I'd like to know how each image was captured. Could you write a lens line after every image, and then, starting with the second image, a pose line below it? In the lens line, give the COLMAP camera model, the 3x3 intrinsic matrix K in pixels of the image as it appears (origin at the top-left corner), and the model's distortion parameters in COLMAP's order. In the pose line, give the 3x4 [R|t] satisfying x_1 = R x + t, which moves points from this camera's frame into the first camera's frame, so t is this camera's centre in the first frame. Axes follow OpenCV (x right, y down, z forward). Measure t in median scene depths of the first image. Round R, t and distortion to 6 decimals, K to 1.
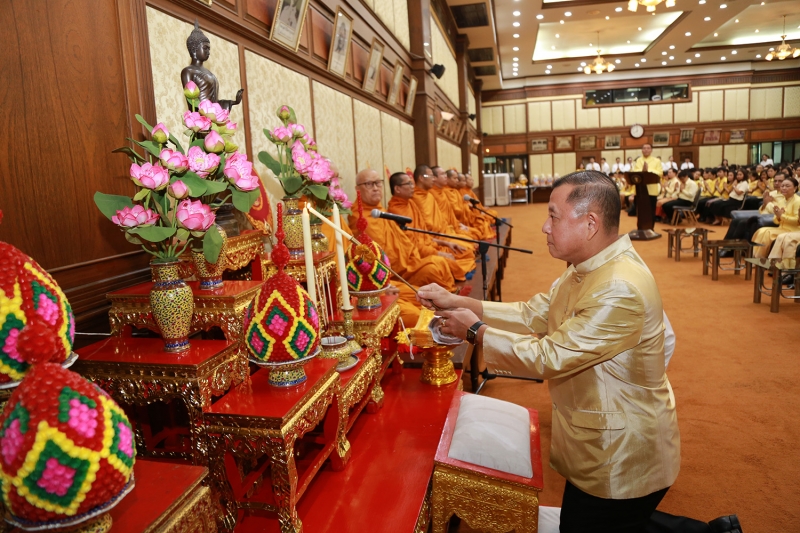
lens RADIAL K [[588.7, 0, 408.3], [0, 588.7, 268.0], [0, 0, 1]] dist [-0.117411, 0.077449]
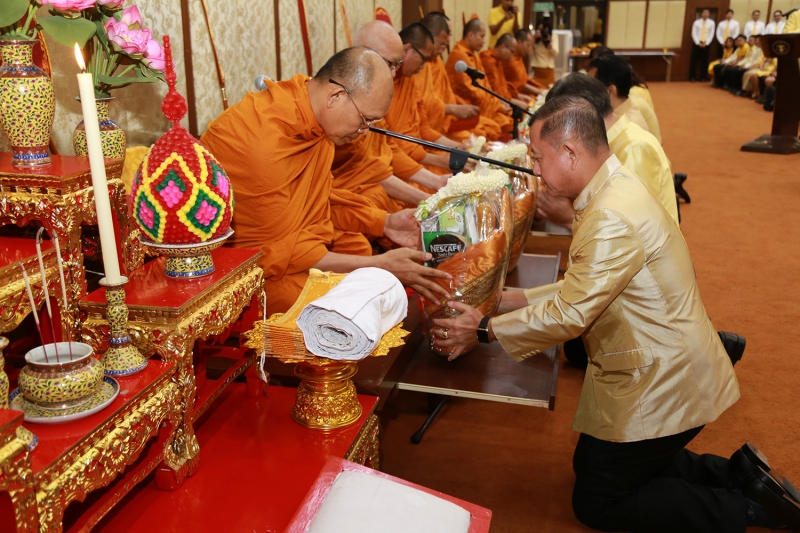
lens RADIAL K [[800.7, 0, 400.0], [0, 800.7, 266.5], [0, 0, 1]] dist [0.058061, 0.010341]
pose [[0.996636, 0.069787, -0.042964, 0.148853], [-0.063600, 0.989266, 0.131560, -0.043666], [0.051684, -0.128385, 0.990377, 0.332724]]
